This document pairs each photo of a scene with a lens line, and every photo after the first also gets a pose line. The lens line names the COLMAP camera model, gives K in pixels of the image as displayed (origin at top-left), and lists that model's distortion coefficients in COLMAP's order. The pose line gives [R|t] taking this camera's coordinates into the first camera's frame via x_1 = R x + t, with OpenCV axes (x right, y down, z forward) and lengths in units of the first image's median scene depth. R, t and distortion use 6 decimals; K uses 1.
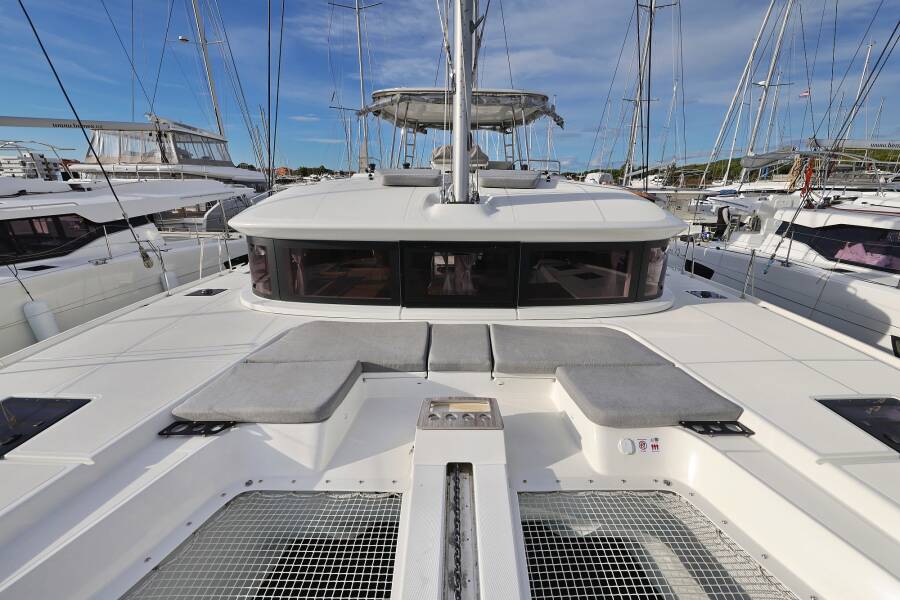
lens RADIAL K [[358.6, 0, 454.0], [0, 358.6, 354.7], [0, 0, 1]] dist [0.001166, 0.000133]
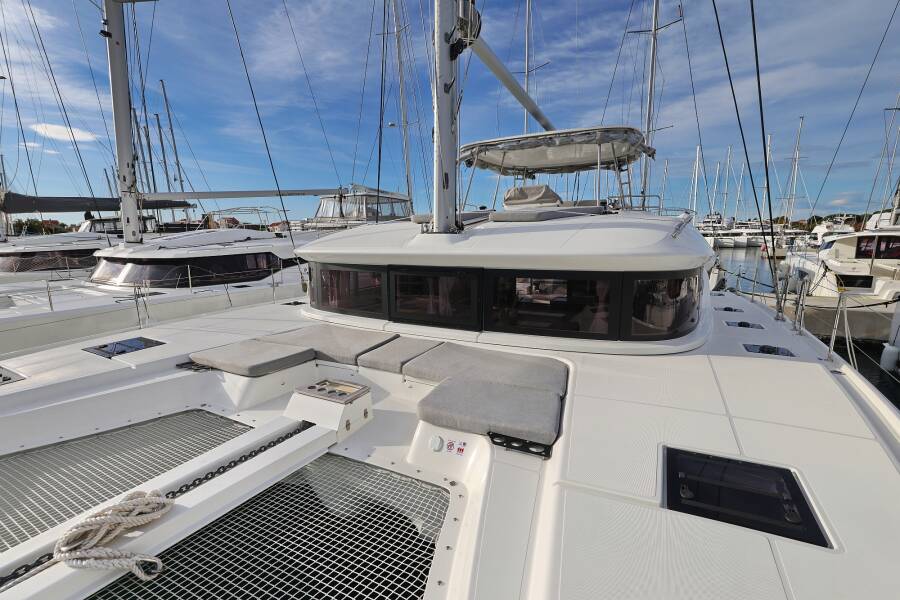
lens RADIAL K [[385.6, 0, 447.3], [0, 385.6, 377.0], [0, 0, 1]] dist [0.000103, -0.000077]
pose [[0.875718, 0.147100, -0.459869, 0.655041], [-0.190297, 0.980516, -0.048737, 0.074350], [0.443740, 0.130191, 0.886648, -0.007253]]
